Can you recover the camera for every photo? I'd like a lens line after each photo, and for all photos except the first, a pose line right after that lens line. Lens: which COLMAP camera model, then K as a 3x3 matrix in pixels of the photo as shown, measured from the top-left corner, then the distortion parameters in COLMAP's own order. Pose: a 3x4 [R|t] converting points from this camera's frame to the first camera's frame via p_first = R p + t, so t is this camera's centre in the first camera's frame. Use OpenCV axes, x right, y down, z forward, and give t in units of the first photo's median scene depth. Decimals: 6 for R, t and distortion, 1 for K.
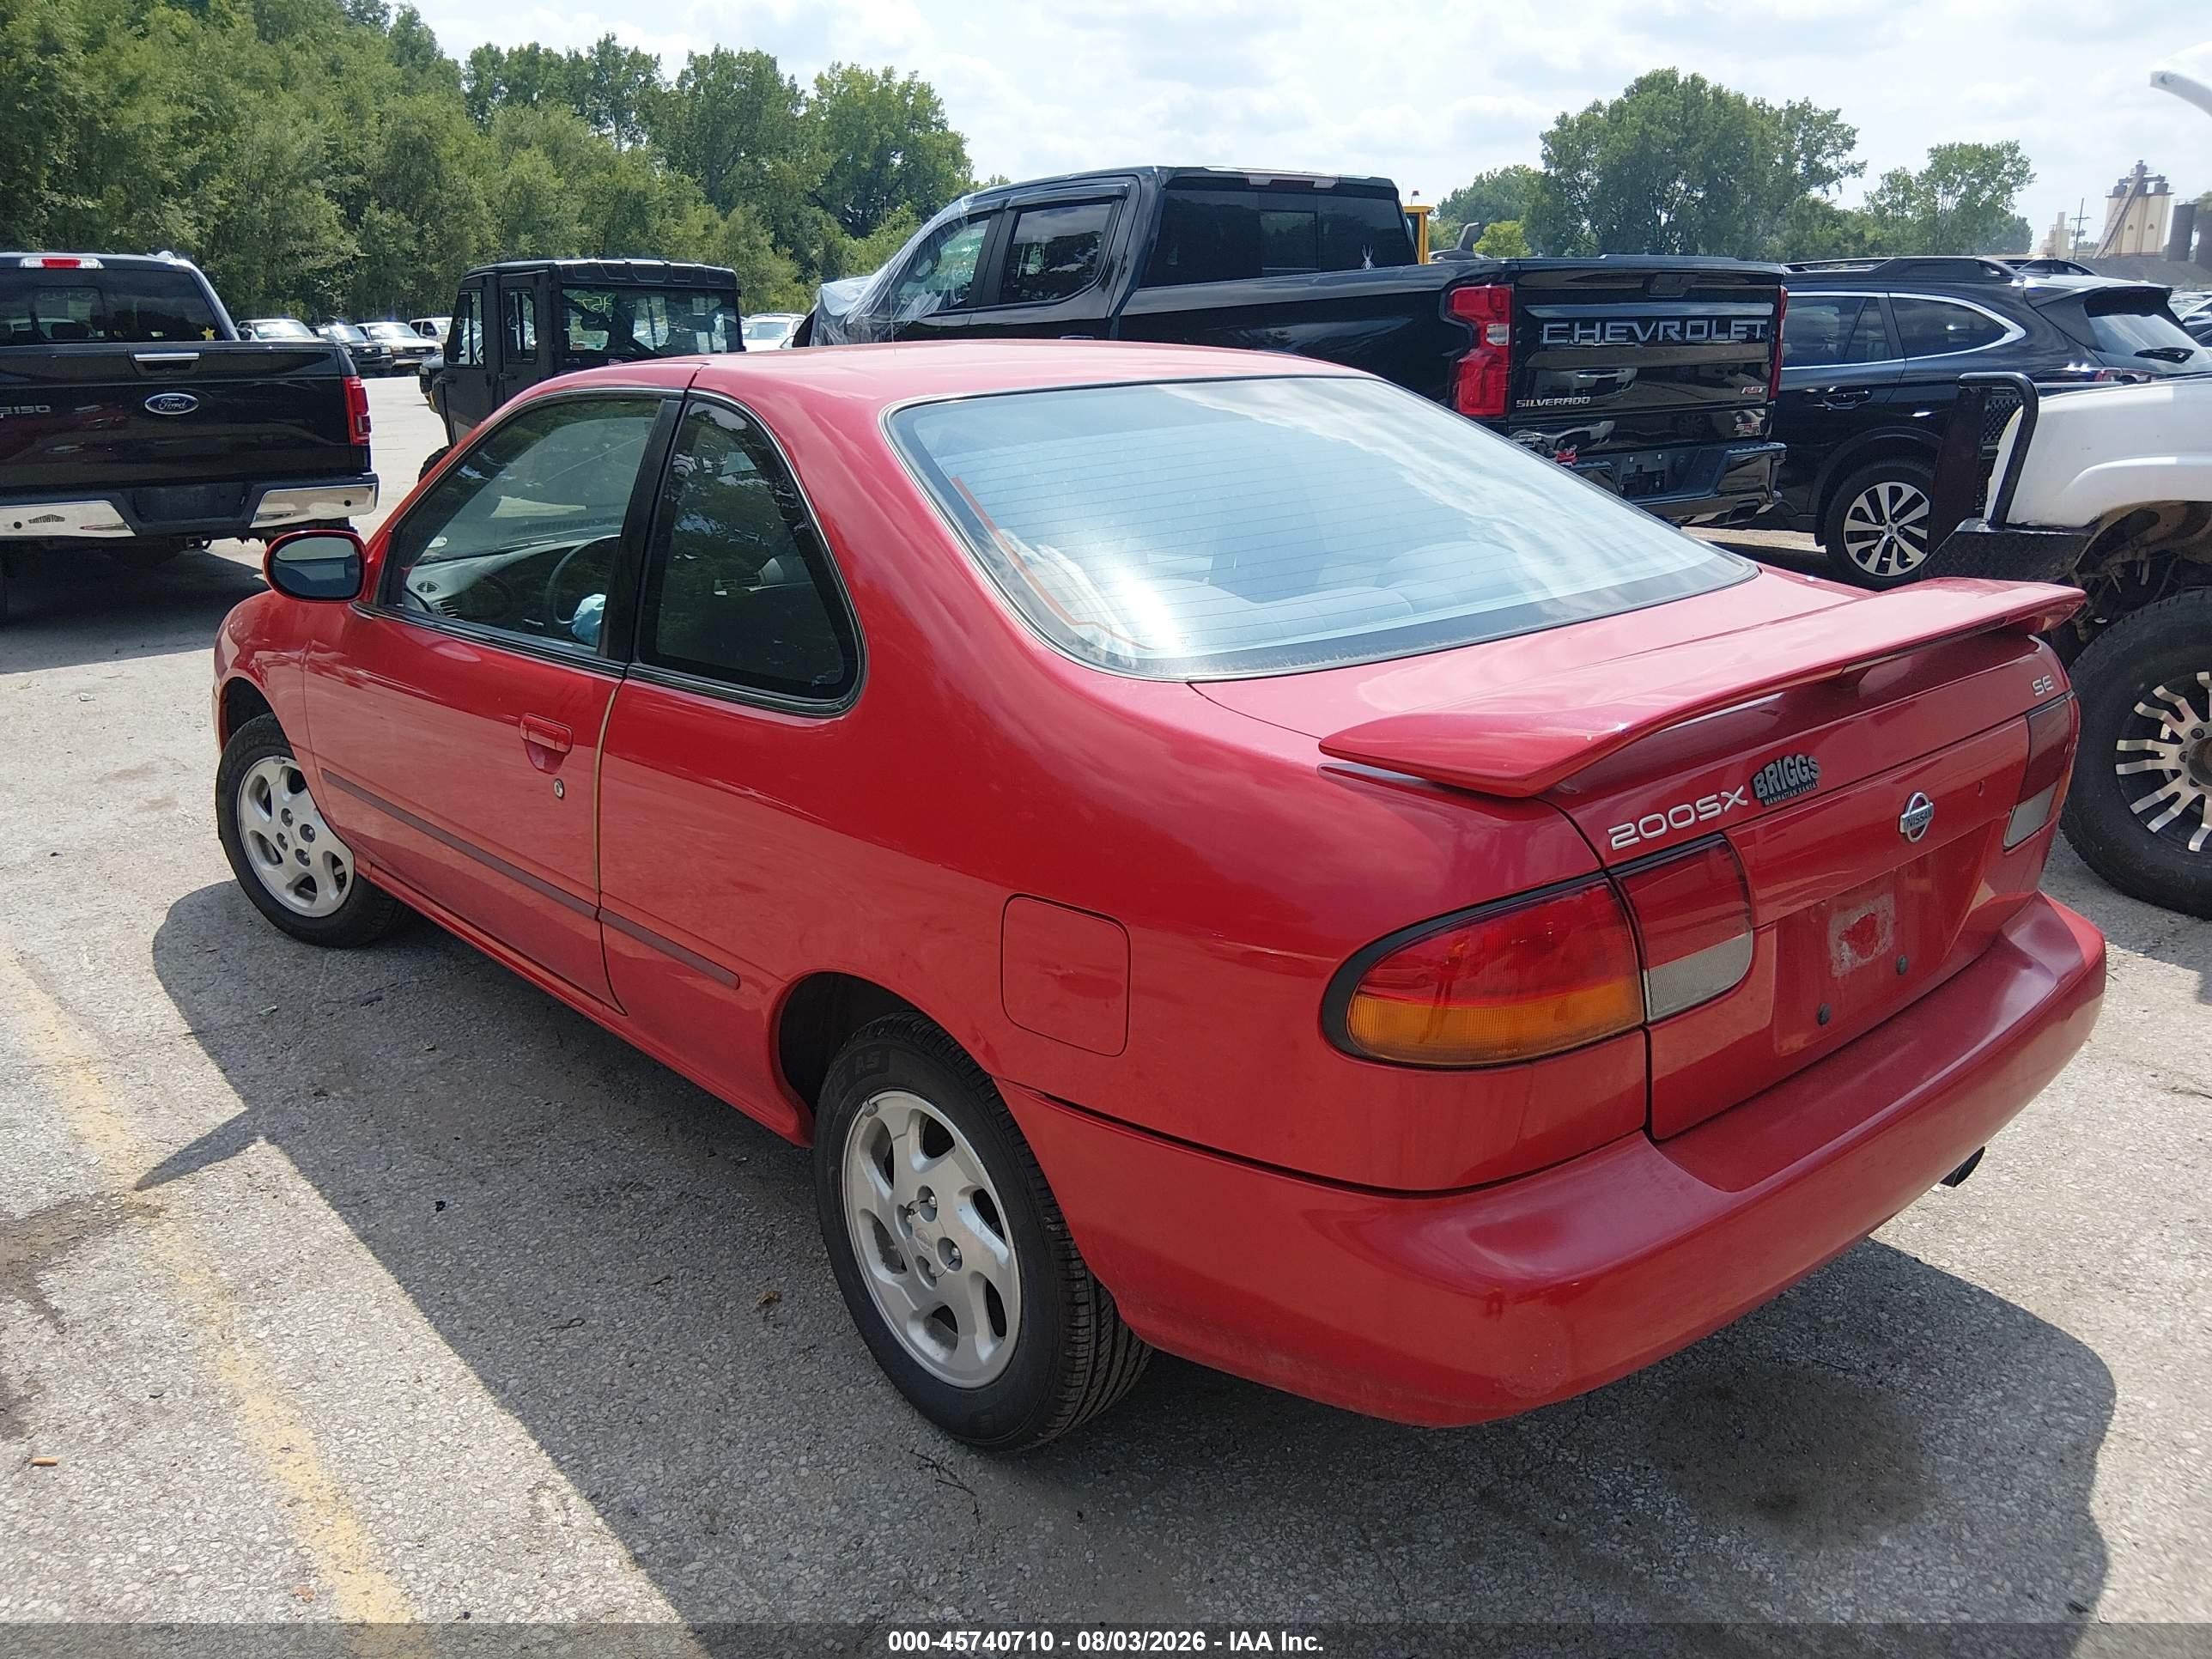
lens RADIAL K [[1725.1, 0, 1100.9], [0, 1725.1, 824.6], [0, 0, 1]] dist [0.065228, -0.127432]
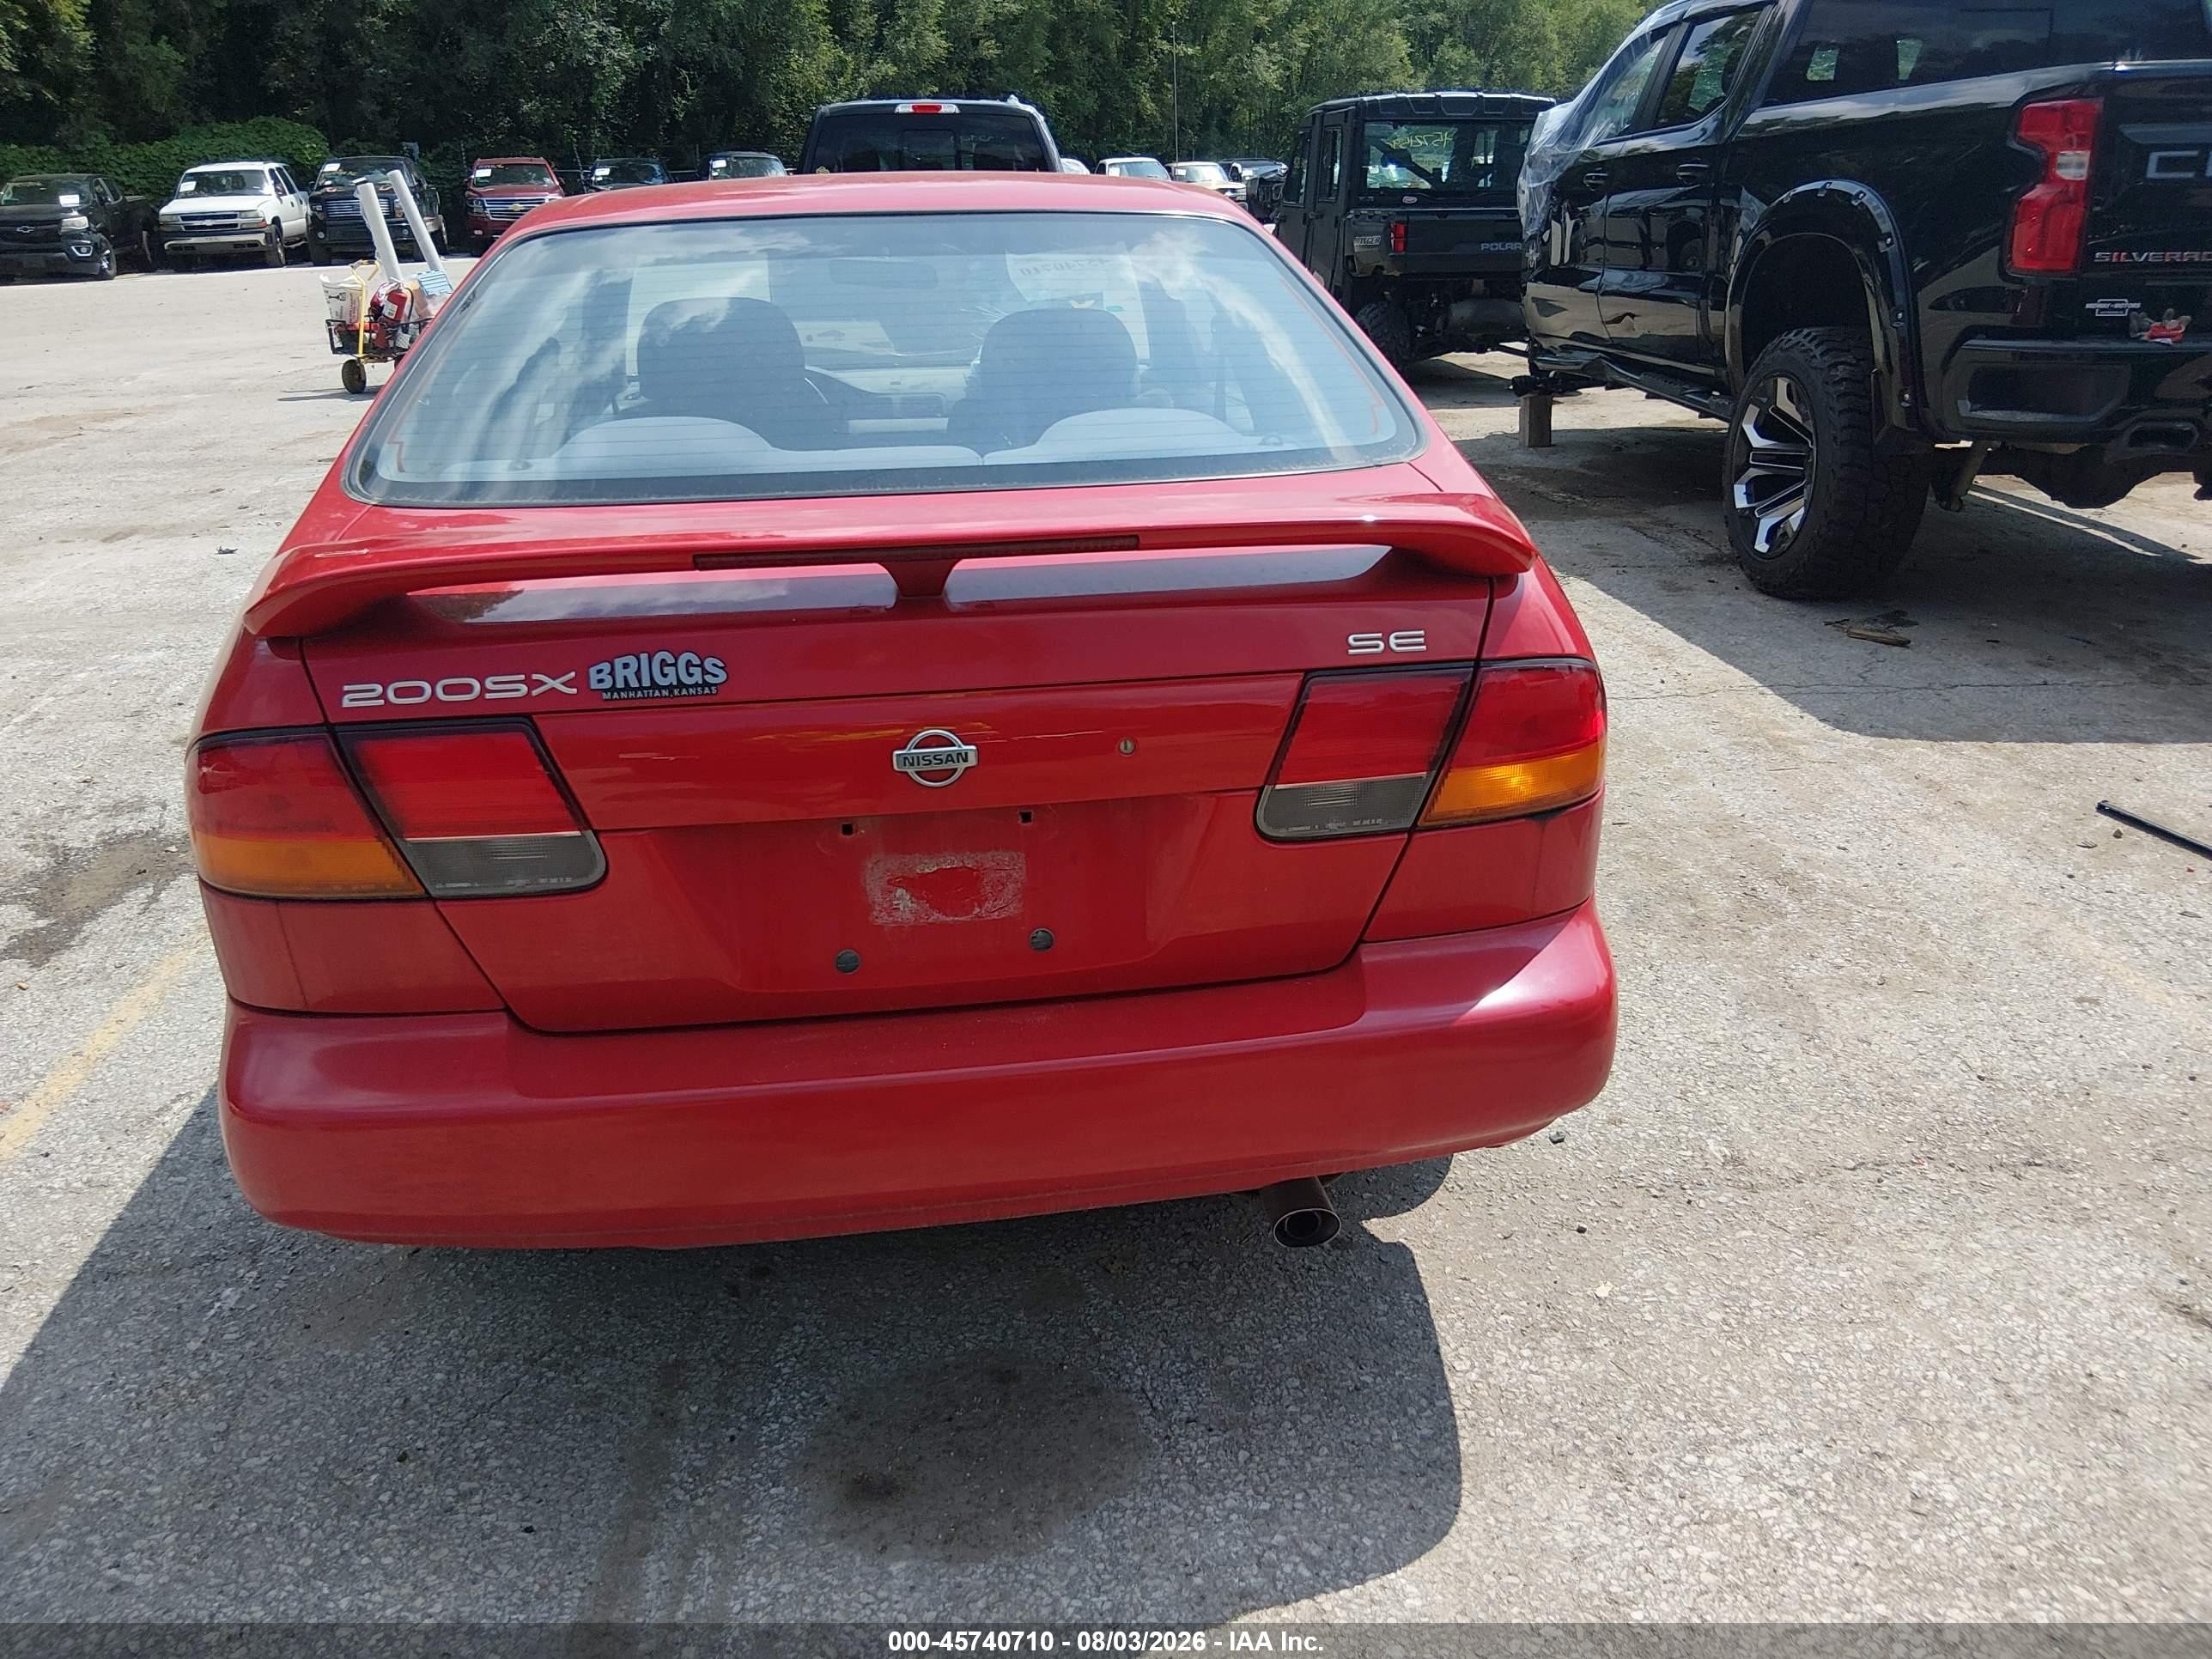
lens RADIAL K [[1710.9, 0, 1114.5], [0, 1710.9, 837.7], [0, 0, 1]] dist [0.069043, -0.107320]
pose [[0.819552, 0.202456, -0.536046, 0.262285], [-0.151887, 0.978793, 0.137458, -0.024941], [0.552508, -0.031236, 0.832922, 0.094390]]
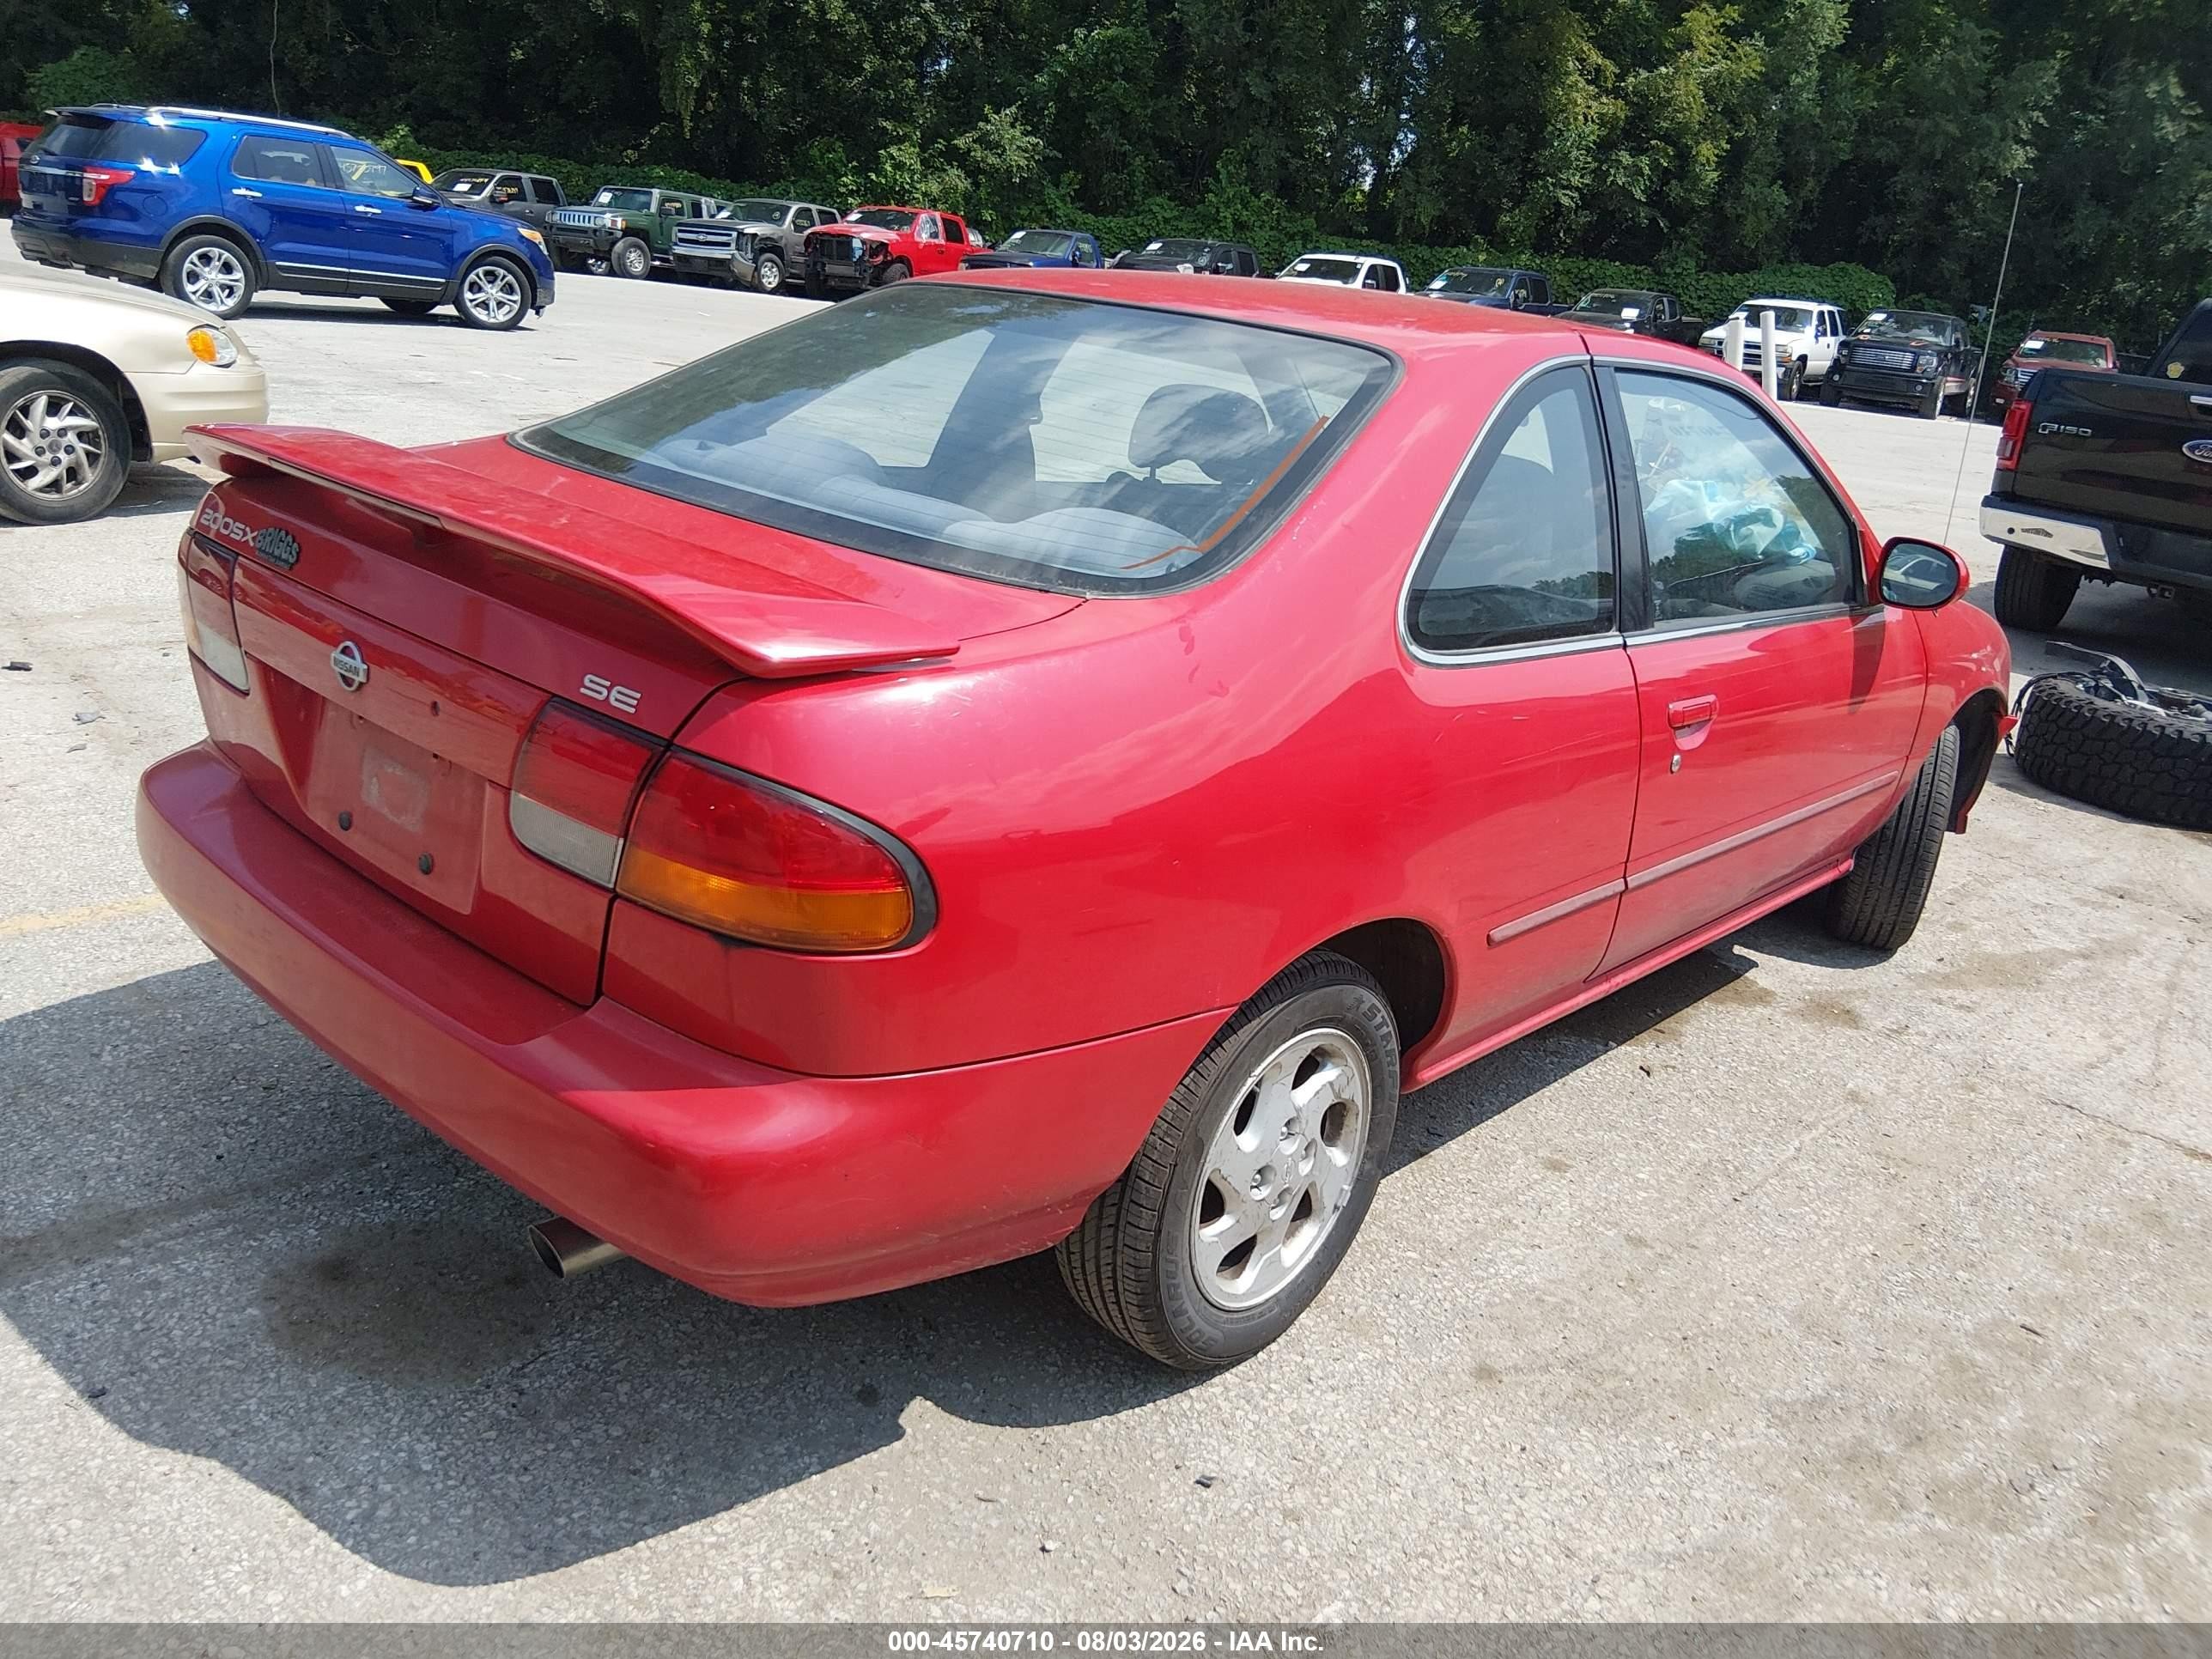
lens RADIAL K [[1725.1, 0, 1100.9], [0, 1725.1, 824.6], [0, 0, 1]] dist [0.065228, -0.127432]
pose [[0.073795, 0.333140, -0.939985, 0.390148], [-0.381045, 0.880459, 0.282129, -0.098589], [0.921607, 0.337357, 0.191915, 0.327240]]
